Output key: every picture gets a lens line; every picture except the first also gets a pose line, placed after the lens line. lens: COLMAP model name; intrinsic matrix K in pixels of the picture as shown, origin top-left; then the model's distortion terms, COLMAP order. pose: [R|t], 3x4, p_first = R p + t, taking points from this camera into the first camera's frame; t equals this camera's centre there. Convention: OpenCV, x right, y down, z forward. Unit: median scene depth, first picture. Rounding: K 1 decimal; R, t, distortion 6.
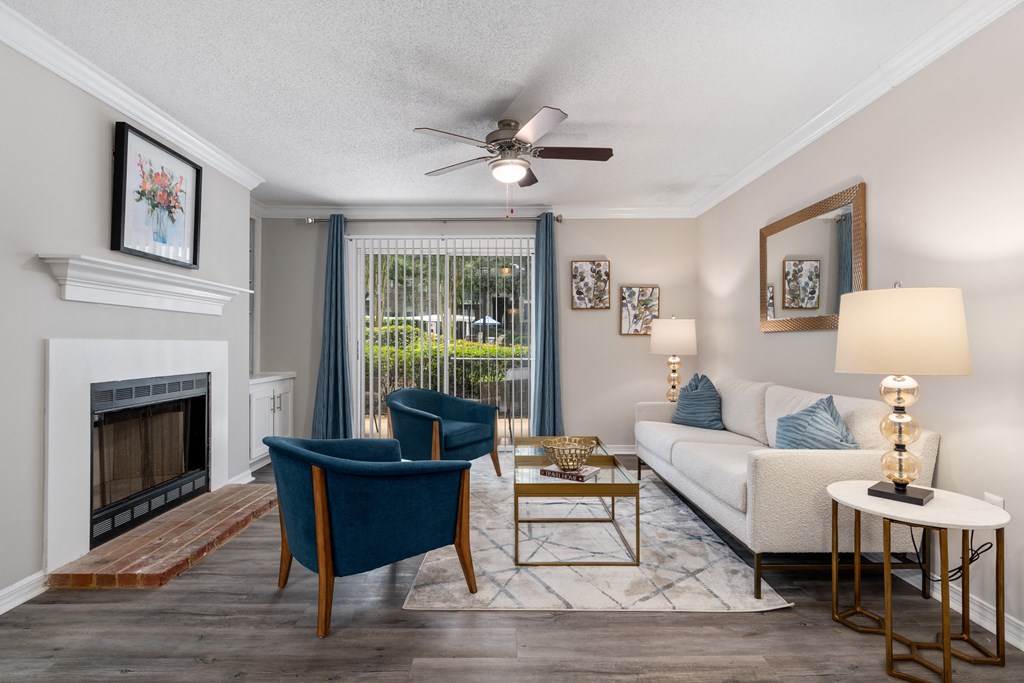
lens RADIAL K [[501.9, 0, 511.5], [0, 501.9, 341.6], [0, 0, 1]] dist [-0.000590, -0.000262]
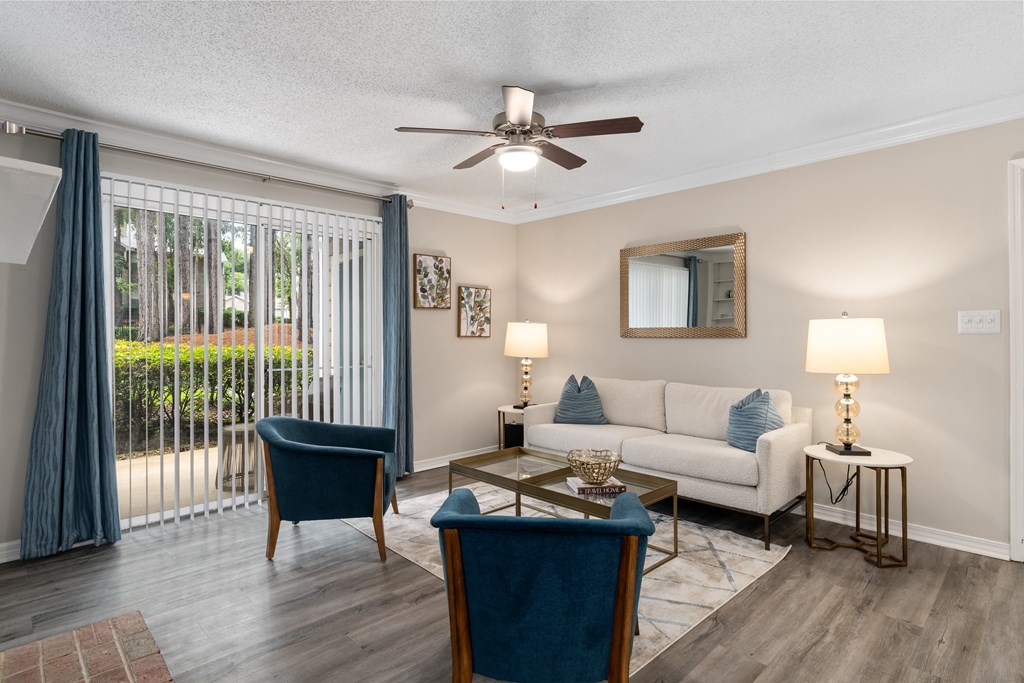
lens RADIAL K [[527.8, 0, 513.1], [0, 527.8, 337.4], [0, 0, 1]] dist [-0.006697, 0.000115]
pose [[0.717471, -0.004372, 0.696575, -0.405715], [-0.000733, 0.999975, 0.007032, -0.019928], [-0.696588, -0.005556, 0.717449, 0.214541]]
